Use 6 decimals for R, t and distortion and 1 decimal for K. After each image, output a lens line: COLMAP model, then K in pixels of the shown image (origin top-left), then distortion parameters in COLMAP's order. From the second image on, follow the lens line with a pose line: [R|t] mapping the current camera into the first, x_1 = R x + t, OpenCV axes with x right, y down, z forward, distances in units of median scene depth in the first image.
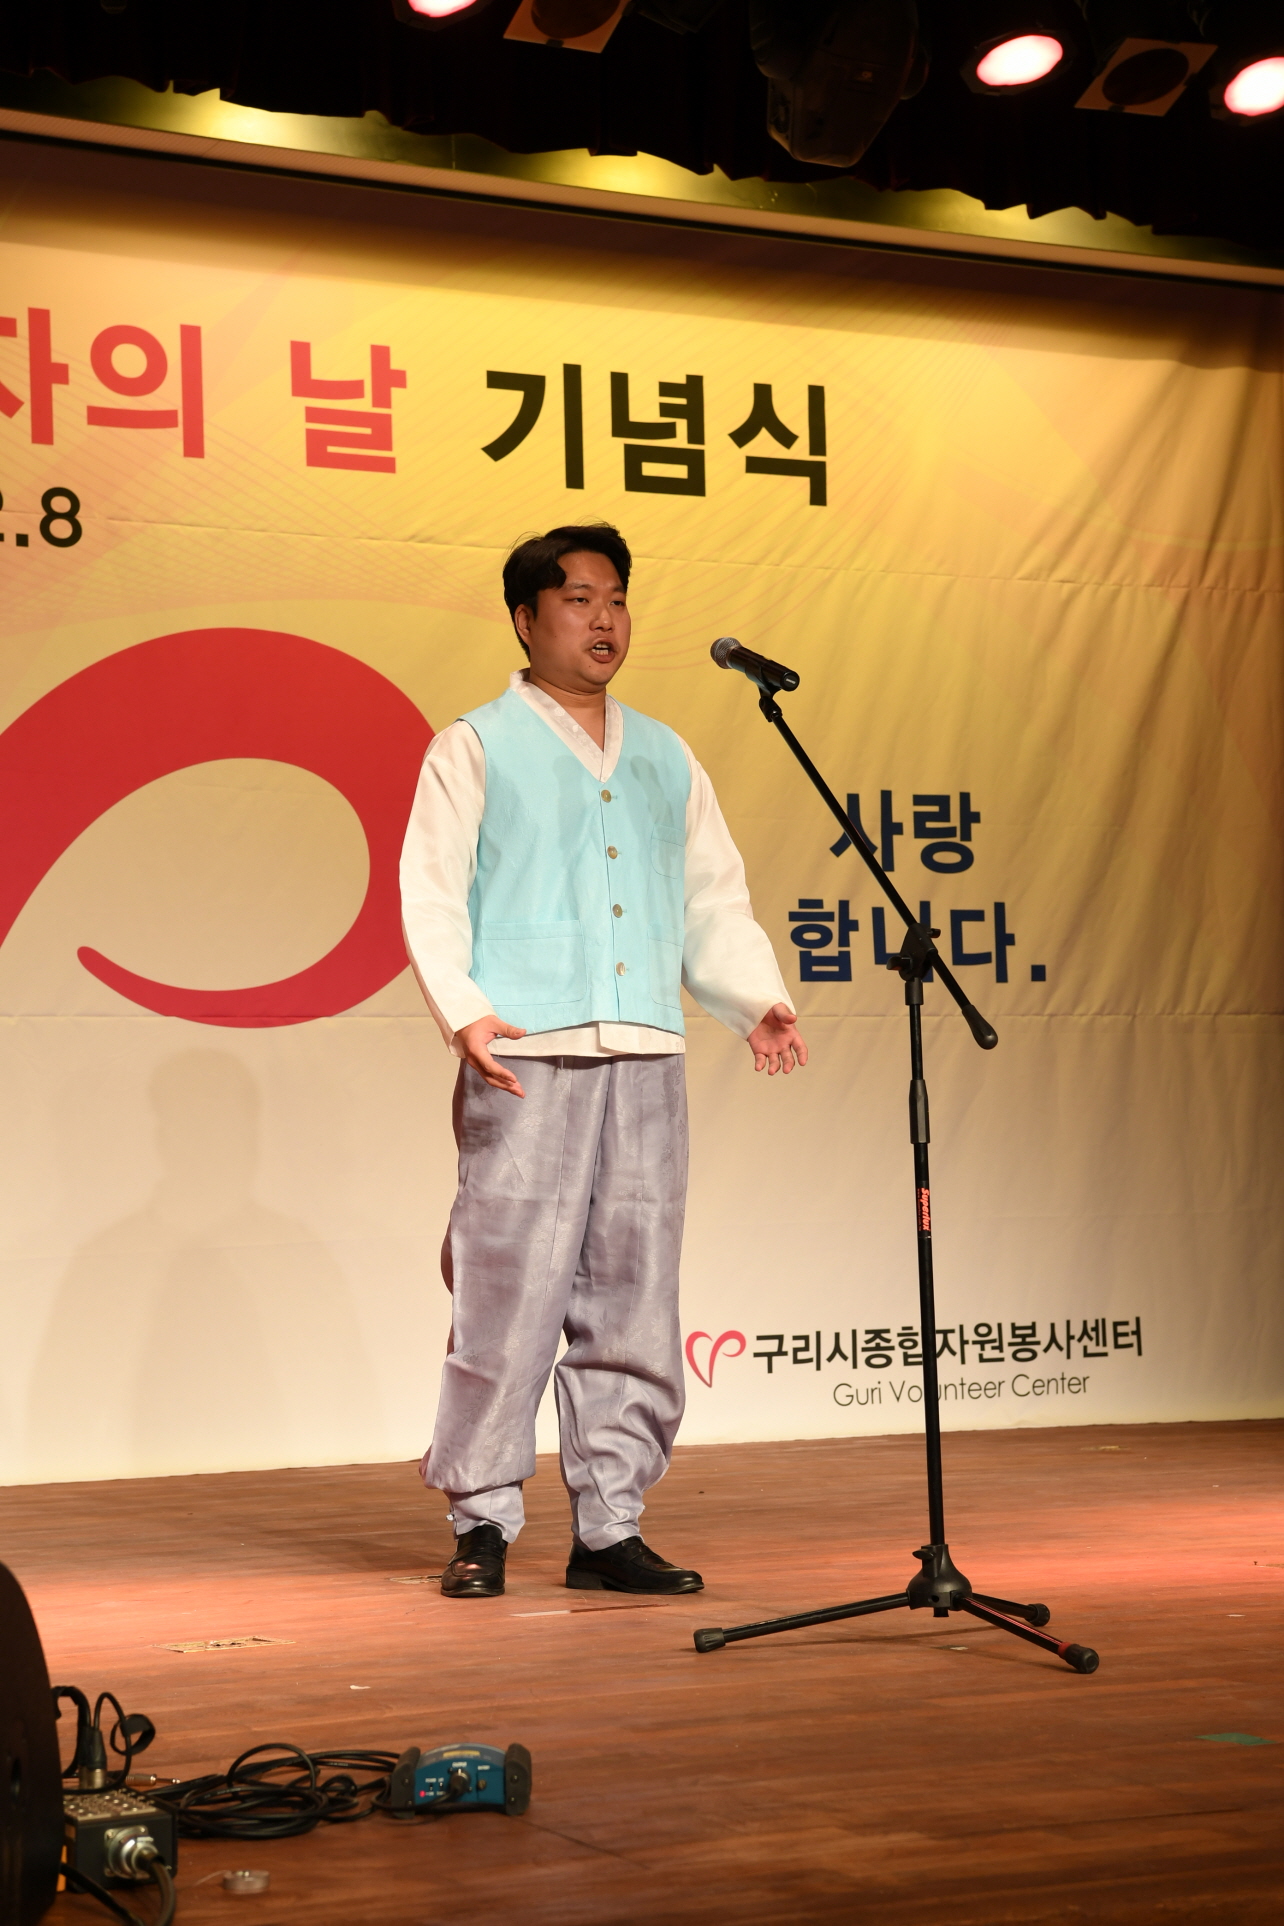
lens RADIAL K [[3757.0, 0, 650.5], [0, 3757.0, 960.5], [0, 0, 1]] dist [0.318361, 0.000000]
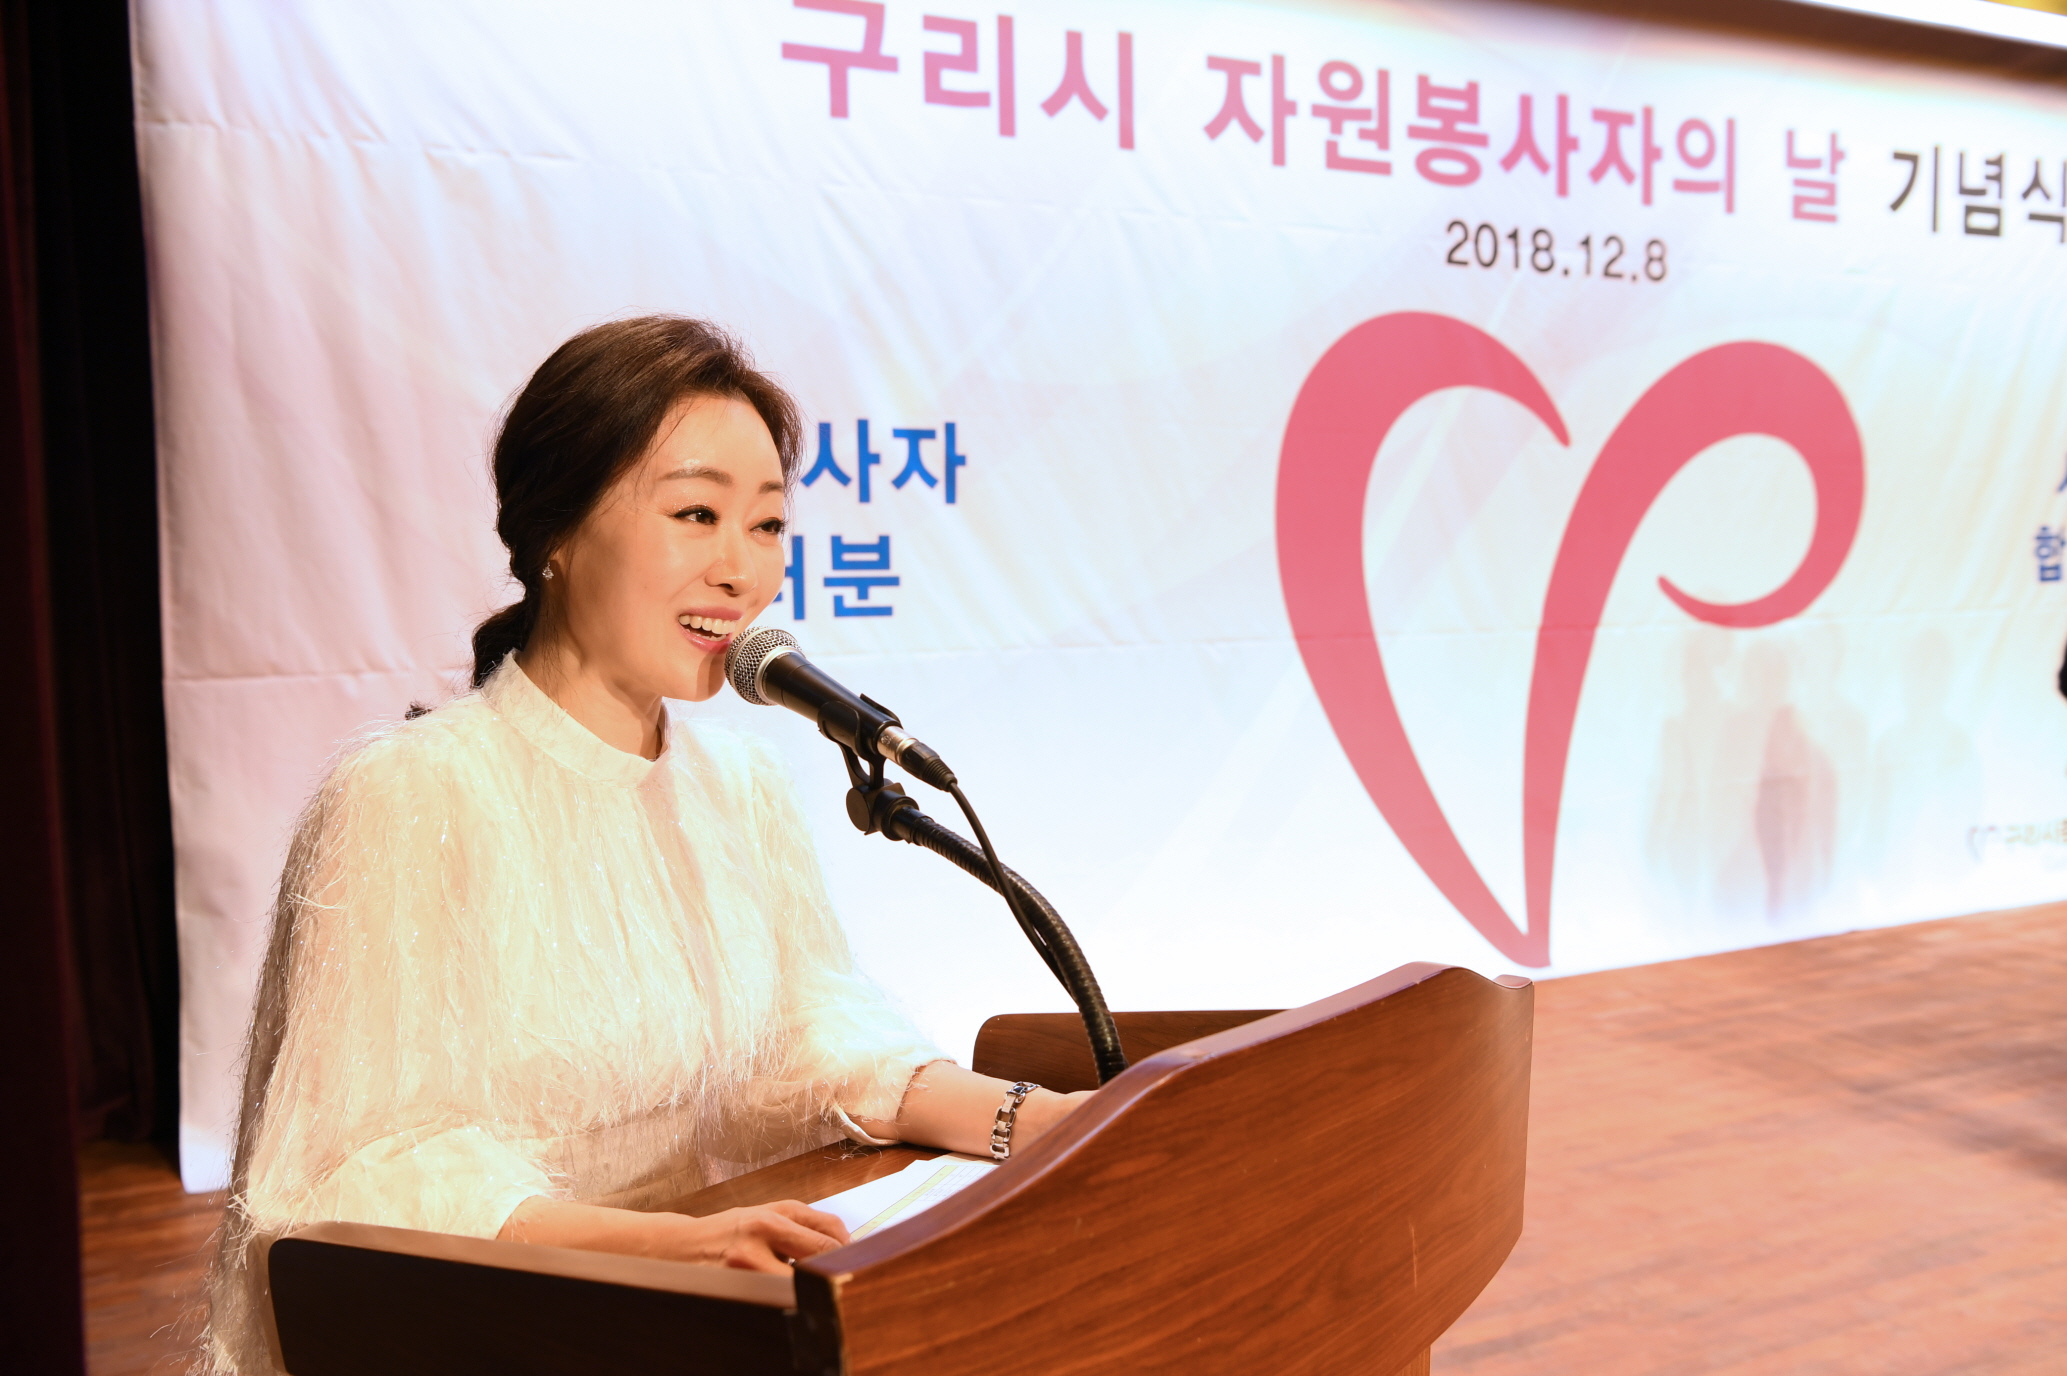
lens RADIAL K [[1876.8, 0, 1053.4], [0, 1876.8, 685.8], [0, 0, 1]] dist [-0.001803, 0.000000]
pose [[0.999927, 0.010958, 0.005166, -0.343562], [-0.011573, 0.990133, 0.139655, -0.052086], [-0.003585, -0.139705, 0.990187, 0.284313]]
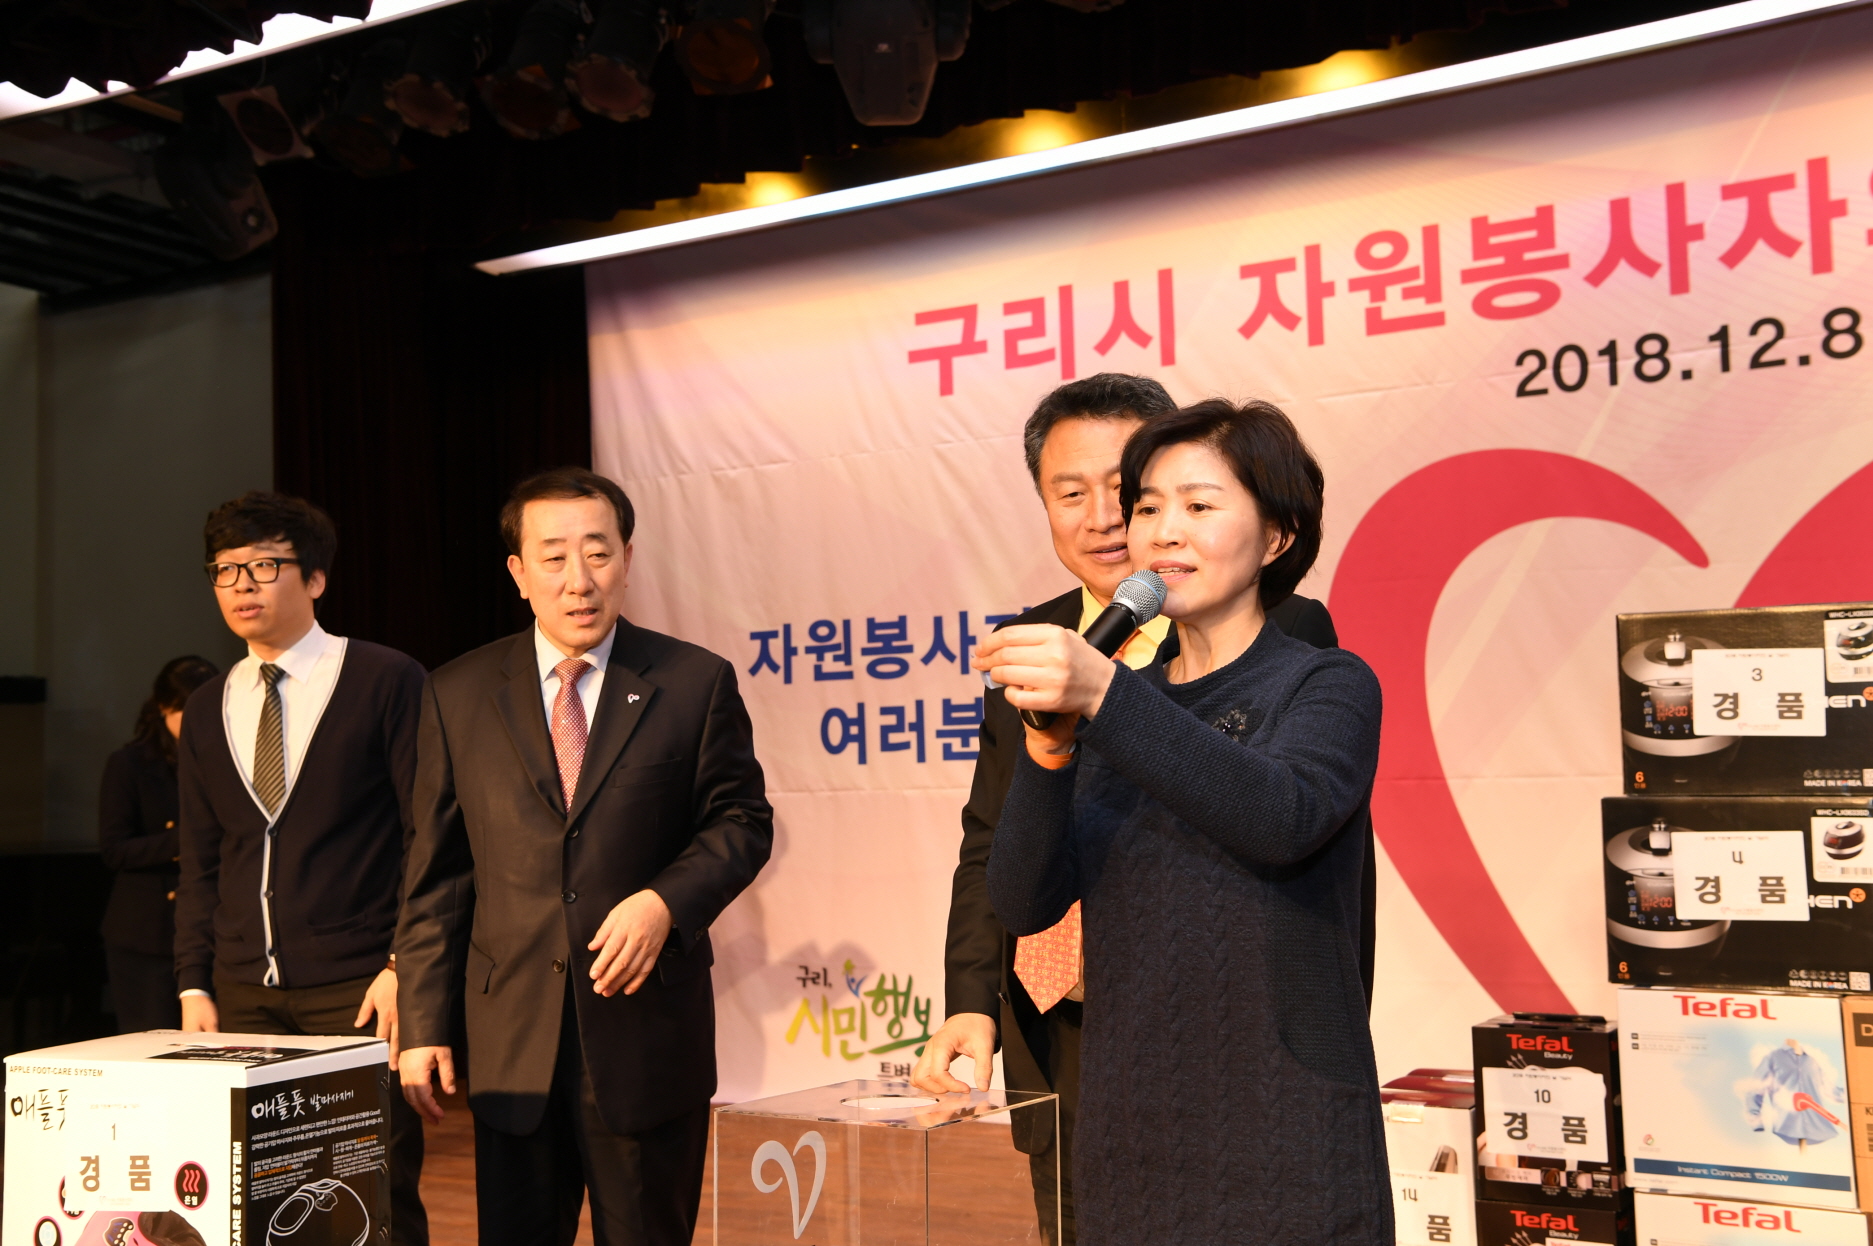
lens RADIAL K [[2090.9, 0, 935.5], [0, 2090.9, 608.0], [0, 0, 1]] dist [0.079818, 0.000000]
pose [[0.503856, -0.058328, -0.861816, 0.232911], [0.077247, 0.996763, -0.022299, -0.037702], [0.860326, -0.055338, 0.506731, 0.401449]]
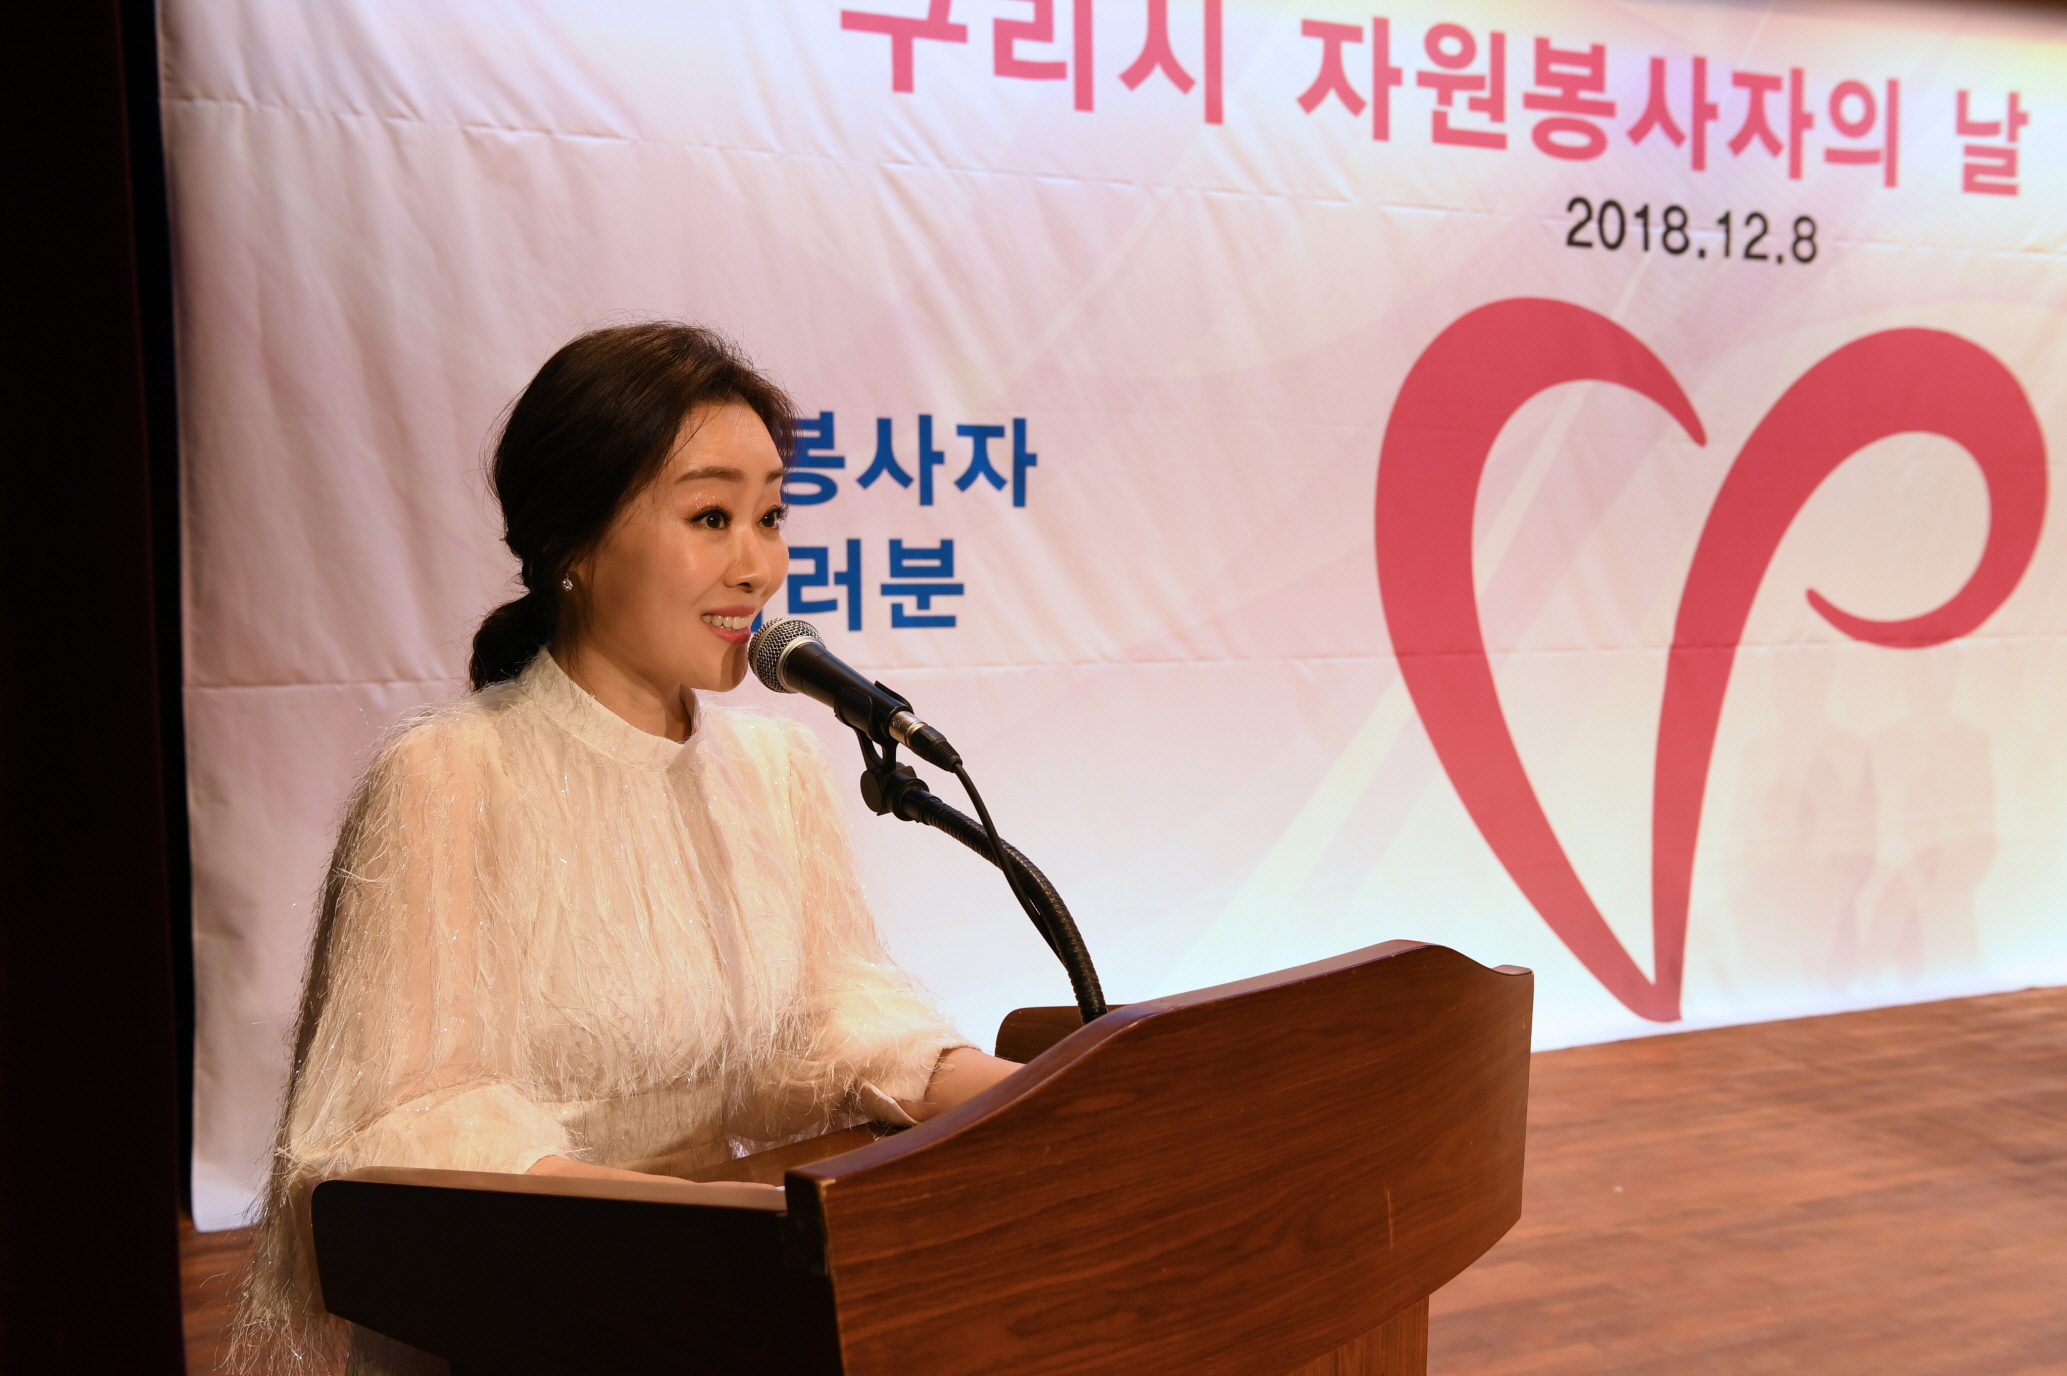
lens RADIAL K [[2119.8, 0, 1065.0], [0, 2119.8, 677.9], [0, 0, 1]] dist [0.041124, 0.000000]
pose [[0.999103, 0.018558, -0.038063, -0.336743], [-0.013725, 0.992248, 0.123517, -0.052771], [0.040060, -0.122884, 0.991612, 0.261001]]
